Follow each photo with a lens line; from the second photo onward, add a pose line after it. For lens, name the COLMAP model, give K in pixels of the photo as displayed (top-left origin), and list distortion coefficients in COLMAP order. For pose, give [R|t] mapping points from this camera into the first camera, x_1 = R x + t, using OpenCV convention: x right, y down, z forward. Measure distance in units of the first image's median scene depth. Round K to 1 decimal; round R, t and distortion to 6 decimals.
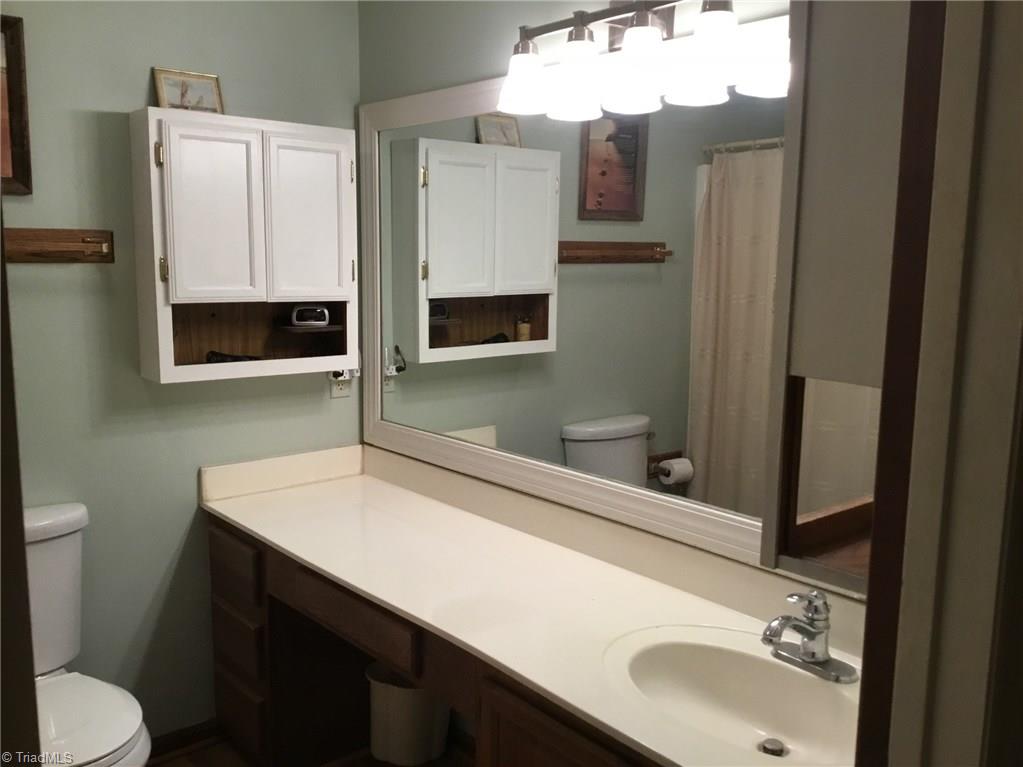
lens RADIAL K [[935.5, 0, 509.7], [0, 935.5, 381.6], [0, 0, 1]] dist [0.049230, 0.000000]
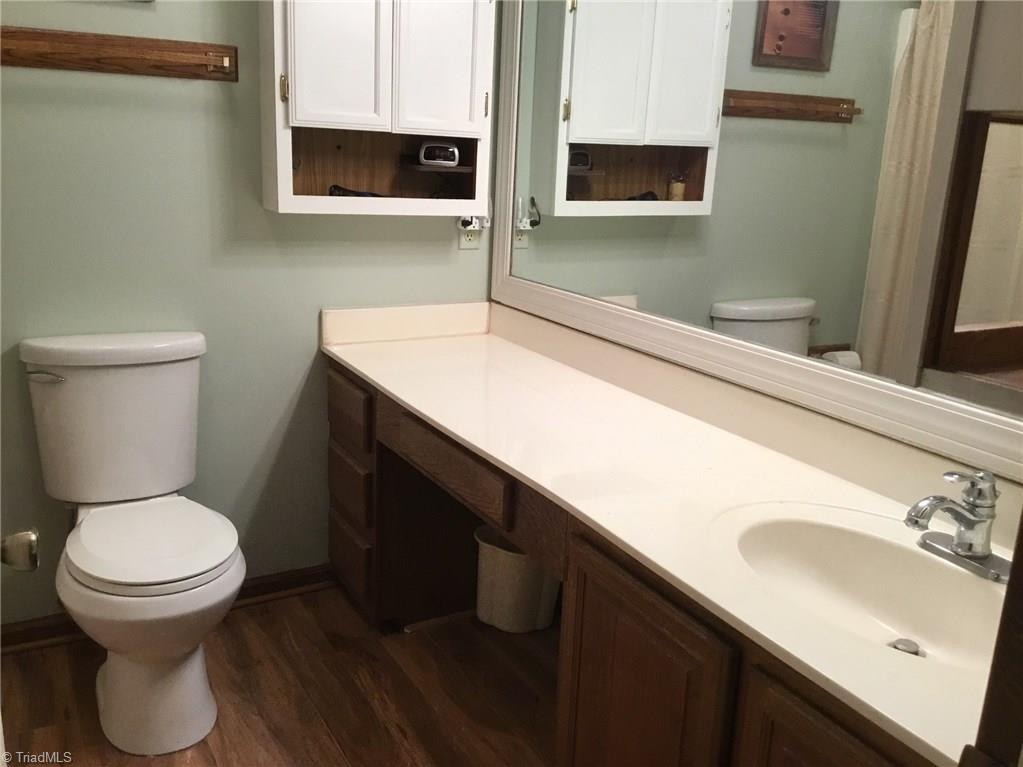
lens RADIAL K [[935.5, 0, 512.2], [0, 935.5, 387.2], [0, 0, 1]] dist [0.049230, 0.000000]
pose [[0.981377, 0.080464, -0.174428, 0.039711], [-0.061957, 0.992102, 0.109068, 0.054153], [0.181826, -0.096230, 0.978611, 0.083745]]
